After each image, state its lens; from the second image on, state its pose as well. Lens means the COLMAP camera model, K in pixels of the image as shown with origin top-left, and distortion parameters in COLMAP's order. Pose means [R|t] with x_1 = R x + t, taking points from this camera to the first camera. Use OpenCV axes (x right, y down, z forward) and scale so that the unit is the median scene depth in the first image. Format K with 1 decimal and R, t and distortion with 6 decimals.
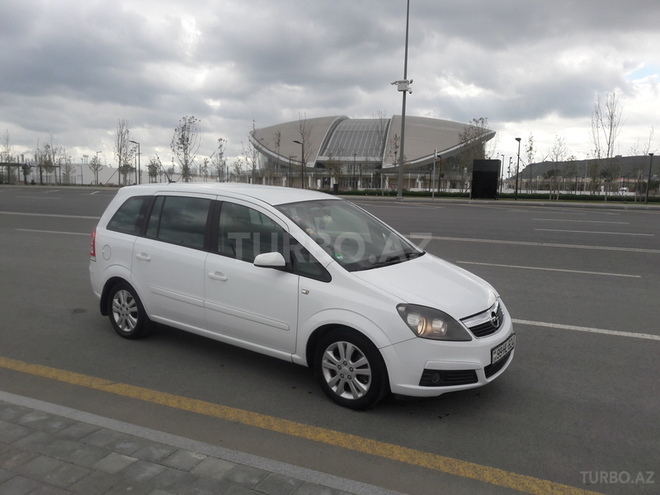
lens RADIAL K [[542.4, 0, 310.8], [0, 542.4, 248.8], [0, 0, 1]] dist [0.101331, -0.201913]
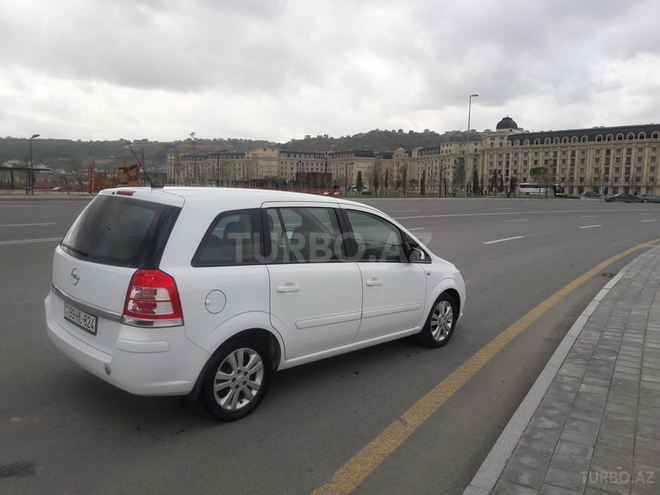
lens RADIAL K [[542.4, 0, 310.8], [0, 542.4, 248.8], [0, 0, 1]] dist [0.101331, -0.201913]
pose [[0.132766, -0.122762, 0.983515, -1.376858], [0.104192, 0.988530, 0.109323, -0.157571], [-0.985656, 0.087960, 0.144034, 1.122821]]
